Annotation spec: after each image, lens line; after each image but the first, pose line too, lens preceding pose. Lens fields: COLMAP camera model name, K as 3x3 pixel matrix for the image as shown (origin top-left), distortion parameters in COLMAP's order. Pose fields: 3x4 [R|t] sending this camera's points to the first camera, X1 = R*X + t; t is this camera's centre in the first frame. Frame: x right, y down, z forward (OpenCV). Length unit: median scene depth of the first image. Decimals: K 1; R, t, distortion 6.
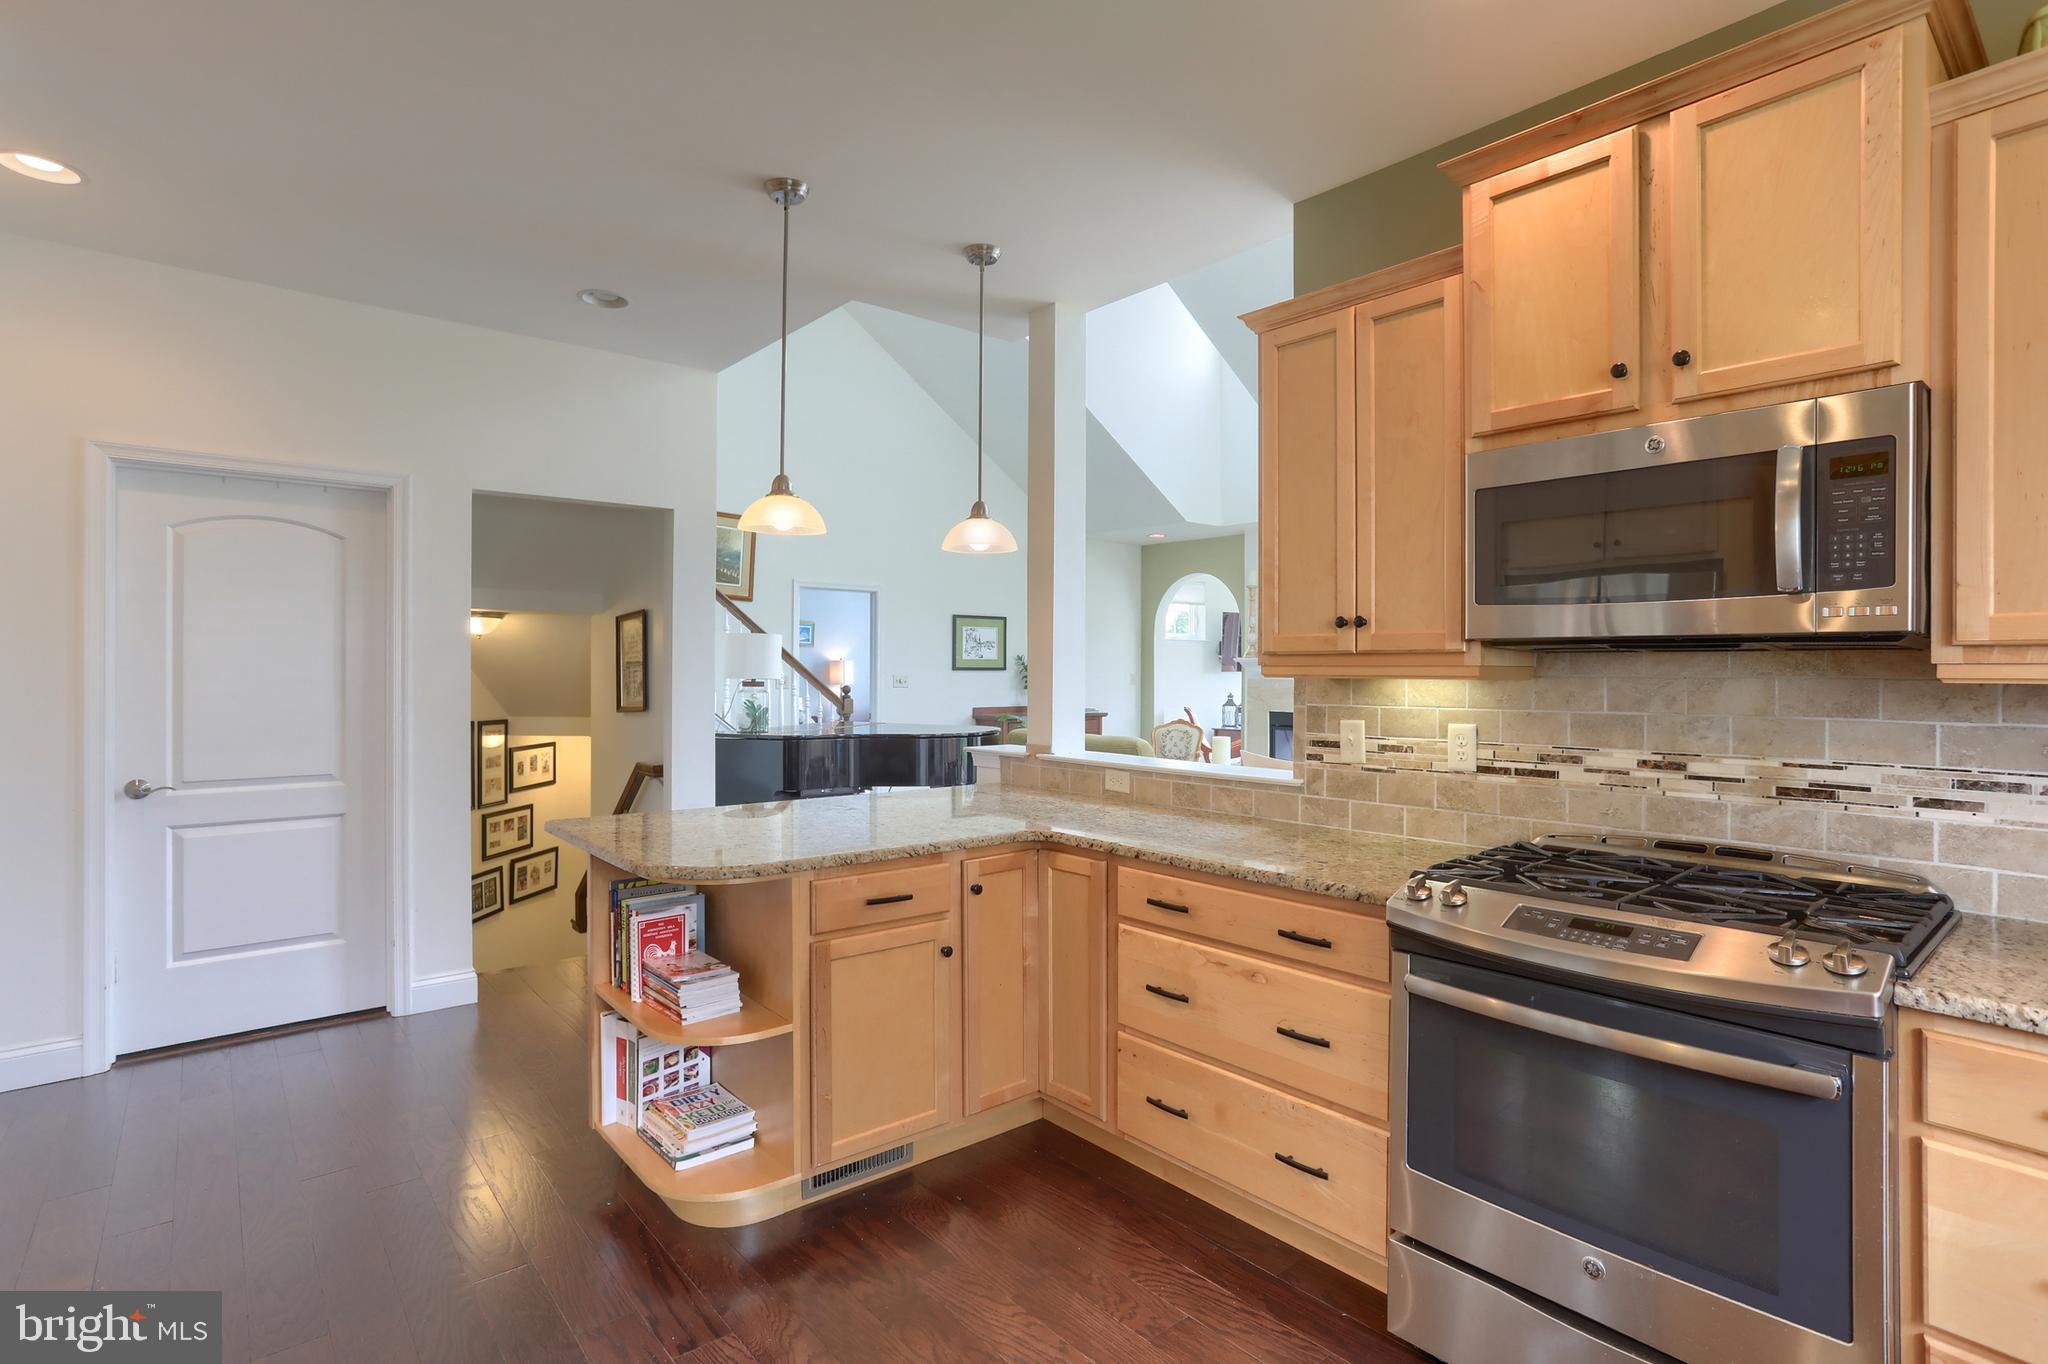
lens RADIAL K [[1013.3, 0, 1027.3], [0, 1013.3, 669.6], [0, 0, 1]] dist [-0.067418, 0.045971]
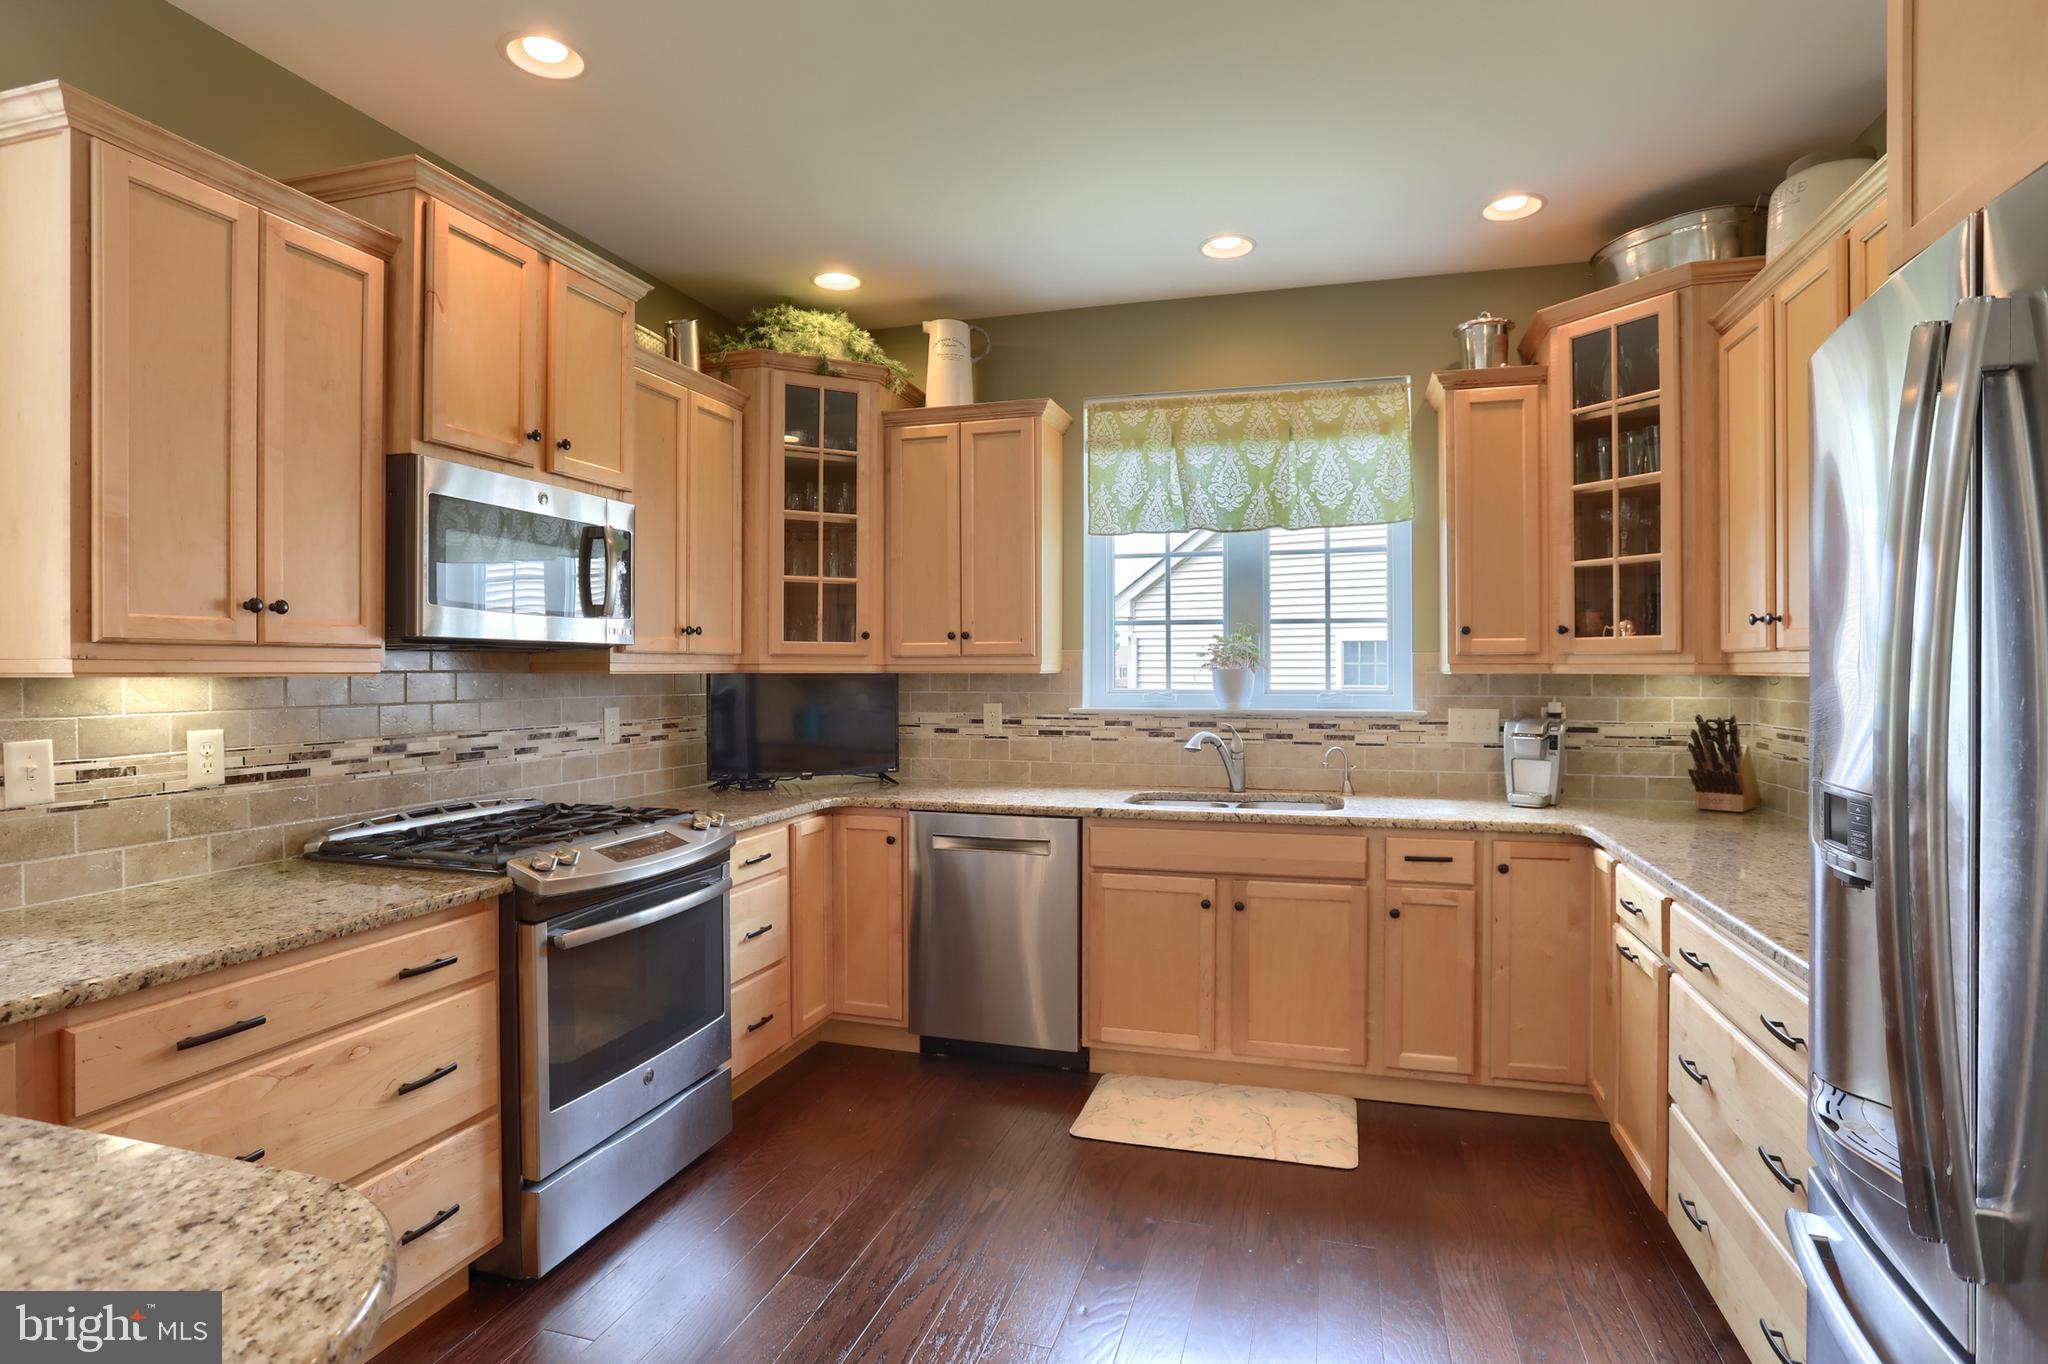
lens RADIAL K [[1037.7, 0, 1021.3], [0, 1037.7, 671.7], [0, 0, 1]] dist [-0.068914, 0.036260]
pose [[-0.545693, -0.003981, 0.837976, -0.673013], [-0.002393, 0.999992, 0.003192, 0.000893], [-0.837982, -0.000264, -0.545698, 0.923314]]
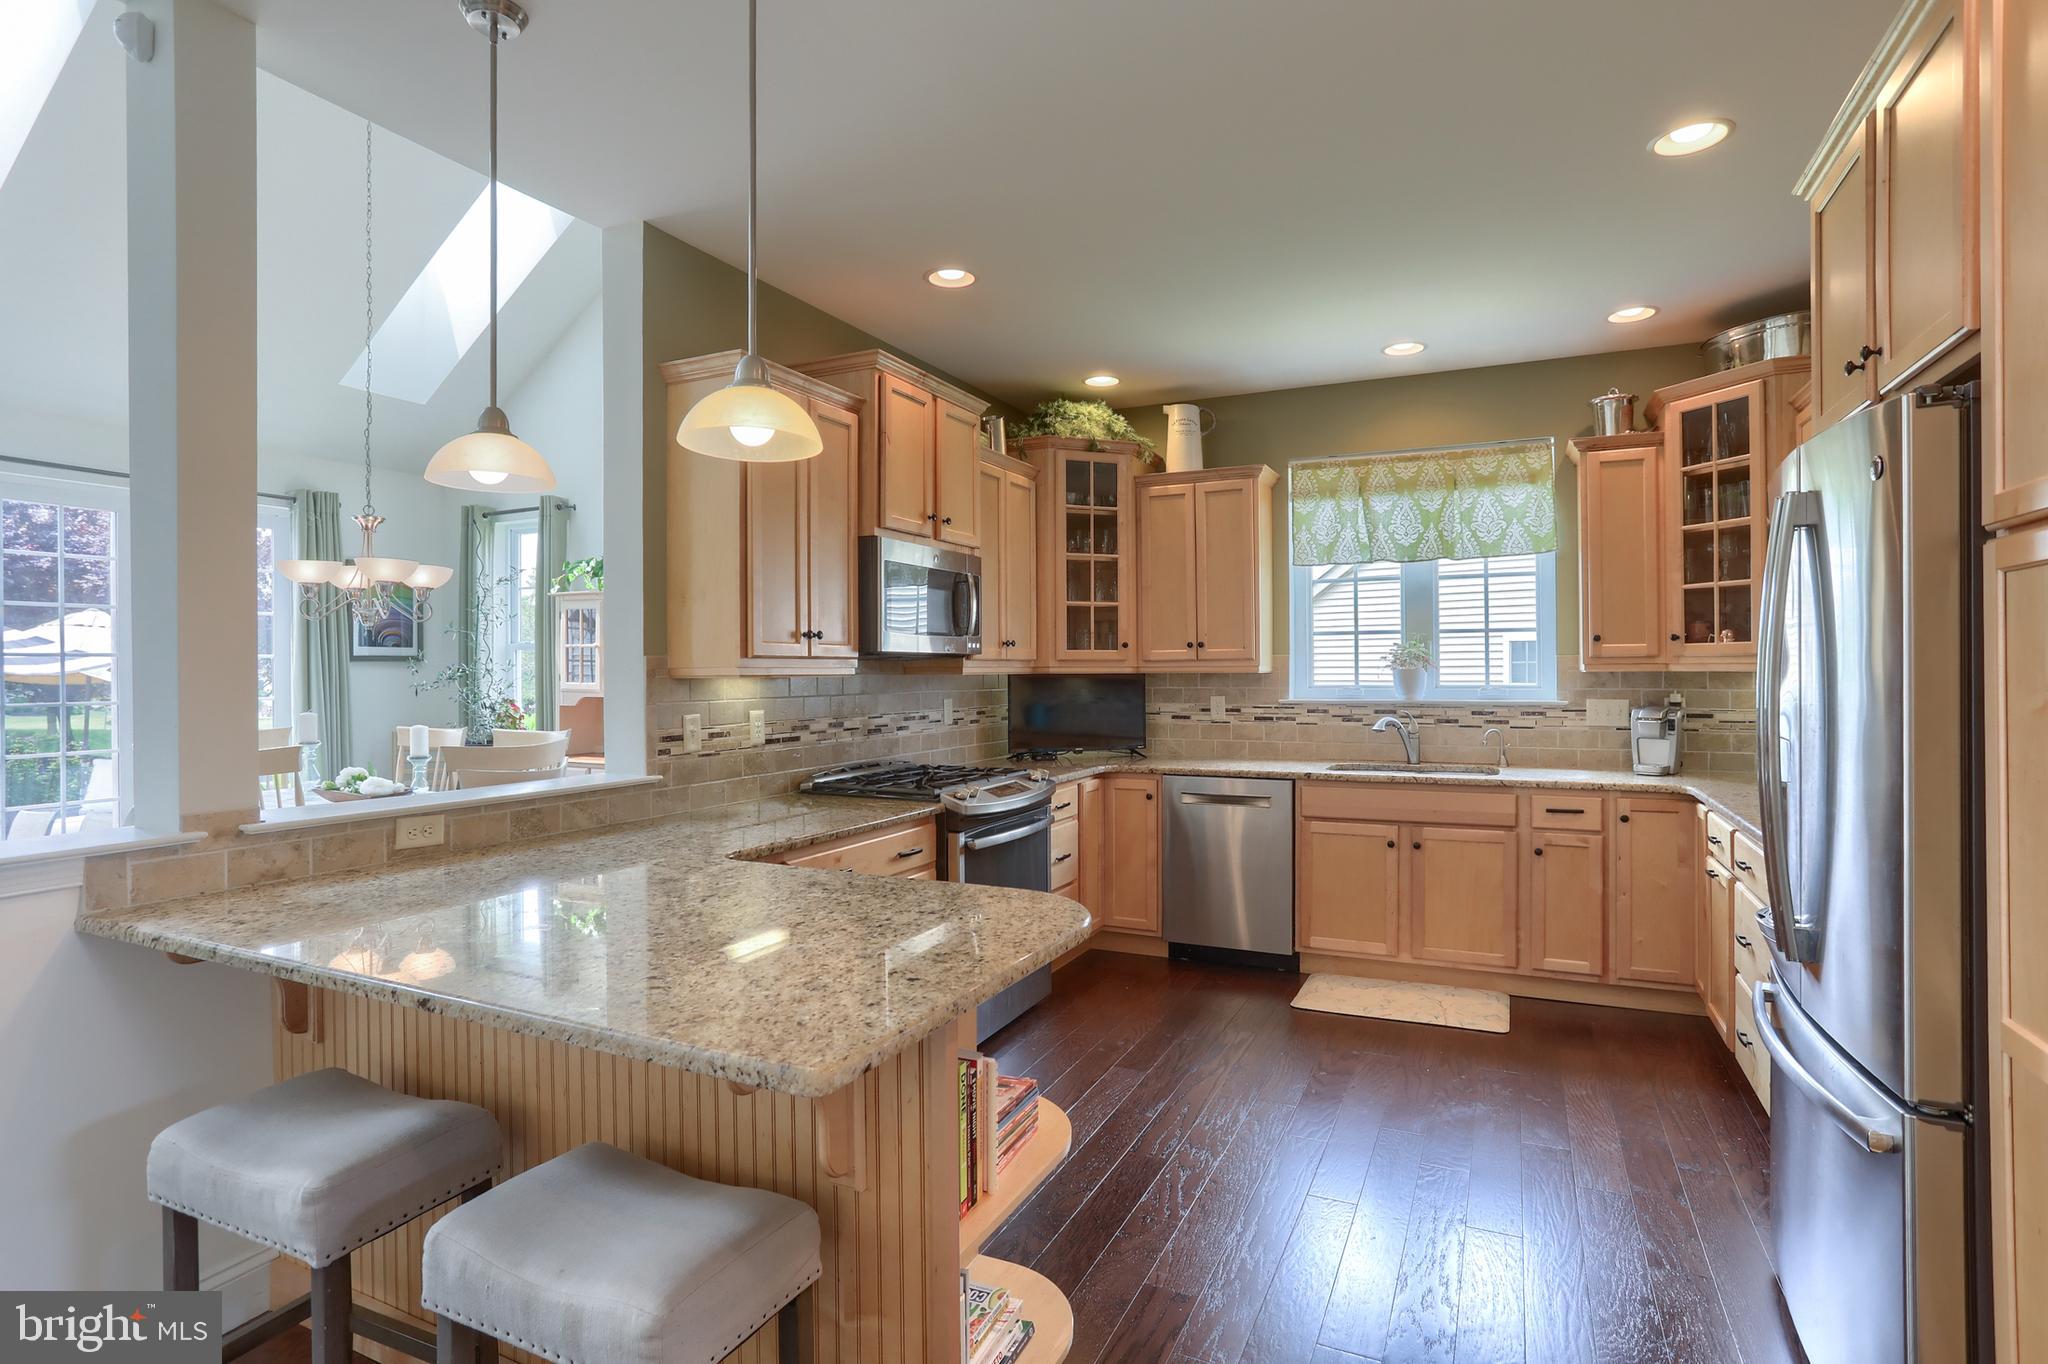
lens RADIAL K [[1013.3, 0, 1027.3], [0, 1013.3, 669.6], [0, 0, 1]] dist [-0.067418, 0.045971]
pose [[-0.411713, 0.000081, 0.911314, -1.006580], [0.003008, 0.999995, 0.001270, -0.002076], [-0.911309, 0.003264, -0.411711, 1.278935]]
